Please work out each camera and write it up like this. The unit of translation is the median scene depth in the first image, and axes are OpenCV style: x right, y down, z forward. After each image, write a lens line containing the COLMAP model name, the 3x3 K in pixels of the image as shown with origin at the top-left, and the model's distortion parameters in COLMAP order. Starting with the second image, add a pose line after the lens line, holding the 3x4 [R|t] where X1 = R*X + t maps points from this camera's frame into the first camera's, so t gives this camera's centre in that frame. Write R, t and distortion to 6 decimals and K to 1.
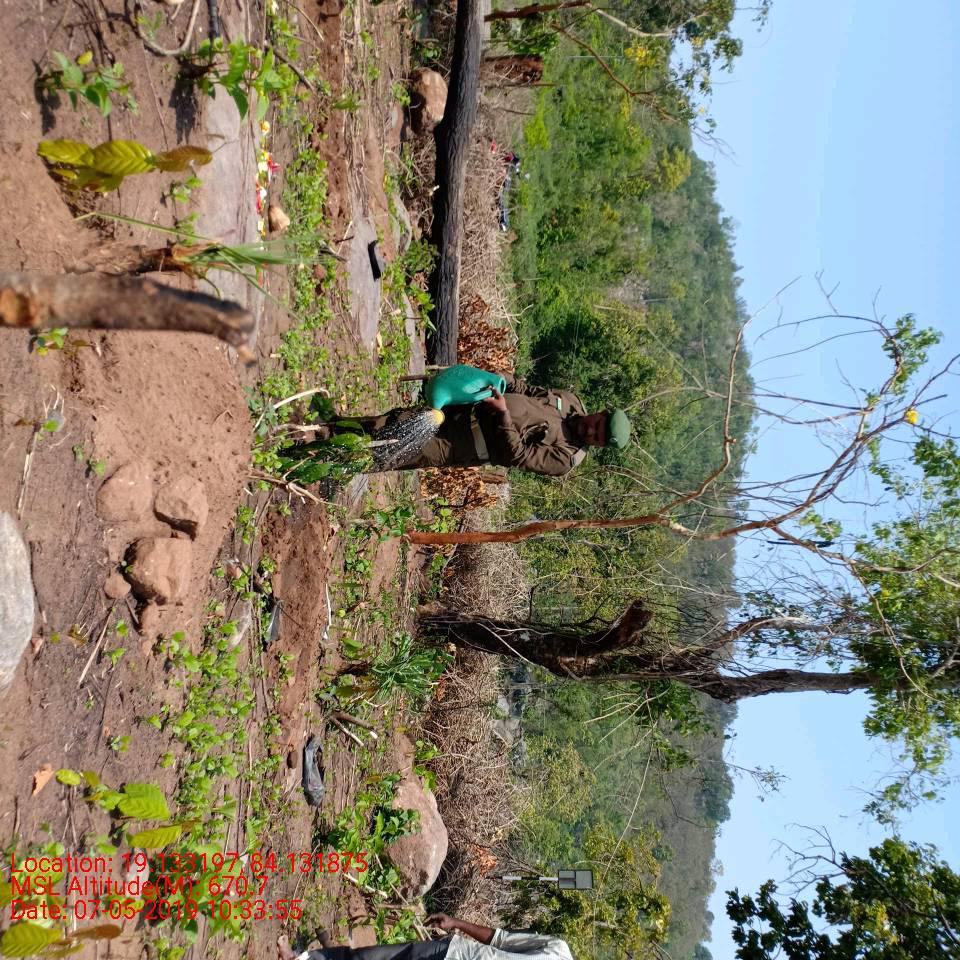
lens RADIAL K [[1003.4, 0, 480.0], [0, 1003.4, 480.0], [0, 0, 1]] dist [0.235387, -0.619070]
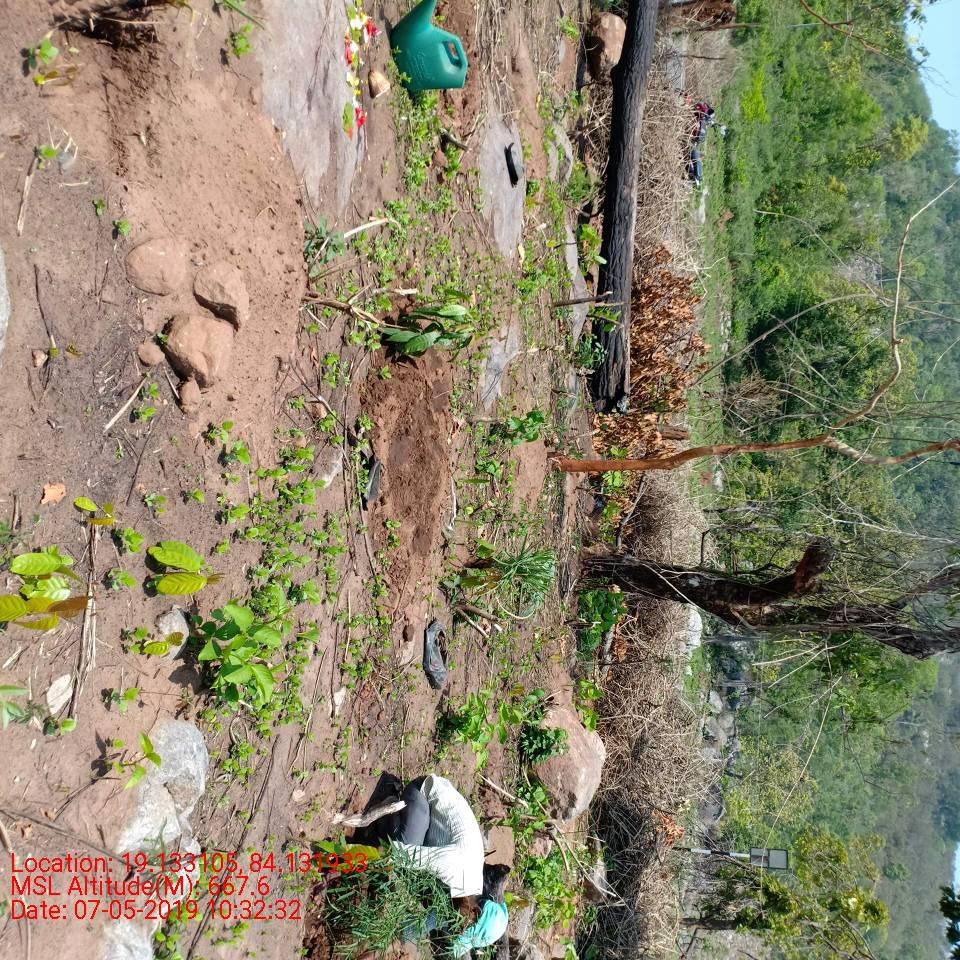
lens RADIAL K [[1011.0, 0, 480.0], [0, 1011.0, 480.0], [0, 0, 1]] dist [0.146736, -0.288753]
pose [[0.978199, 0.003615, -0.207640, 0.038966], [-0.002455, 0.999980, 0.005844, 0.044952], [0.207657, -0.005207, 0.978188, 0.007045]]
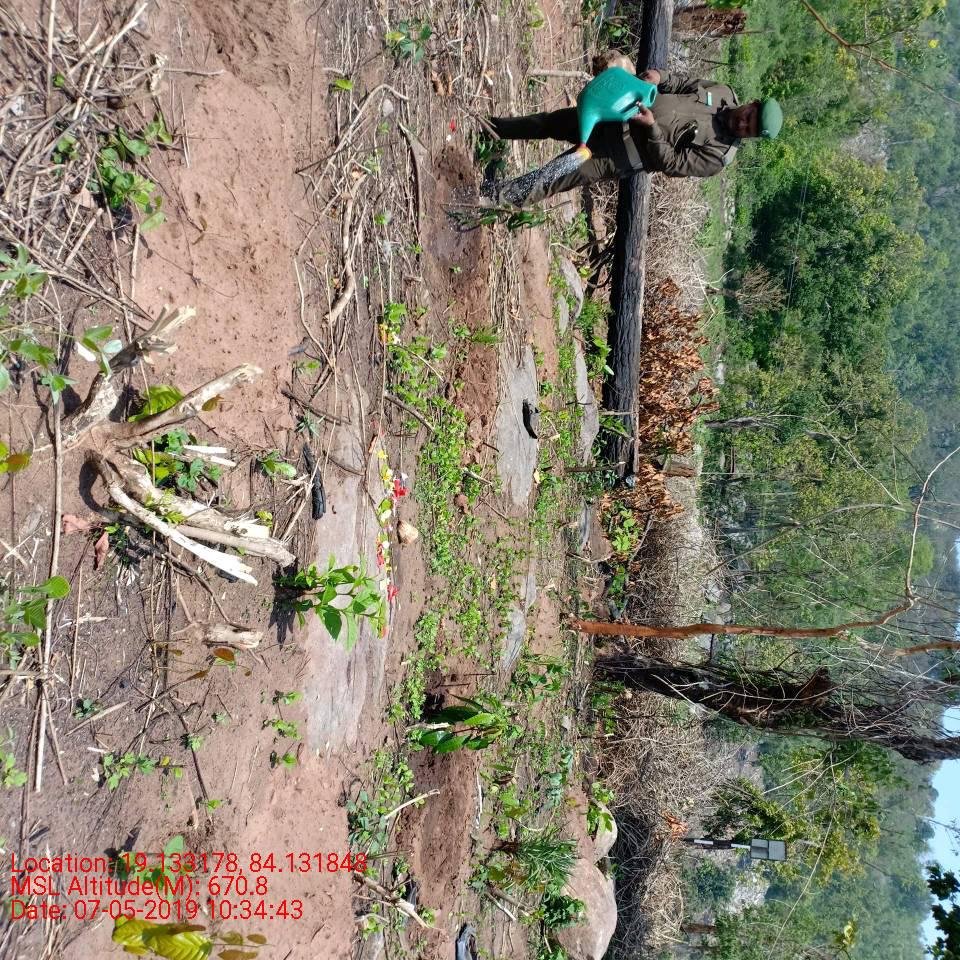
lens RADIAL K [[1011.0, 0, 480.0], [0, 1011.0, 480.0], [0, 0, 1]] dist [0.146736, -0.288753]
pose [[0.978439, 0.009941, -0.206295, 0.029412], [0.017139, 0.991488, 0.129066, -0.149674], [0.205822, -0.129819, 0.969940, 0.008628]]
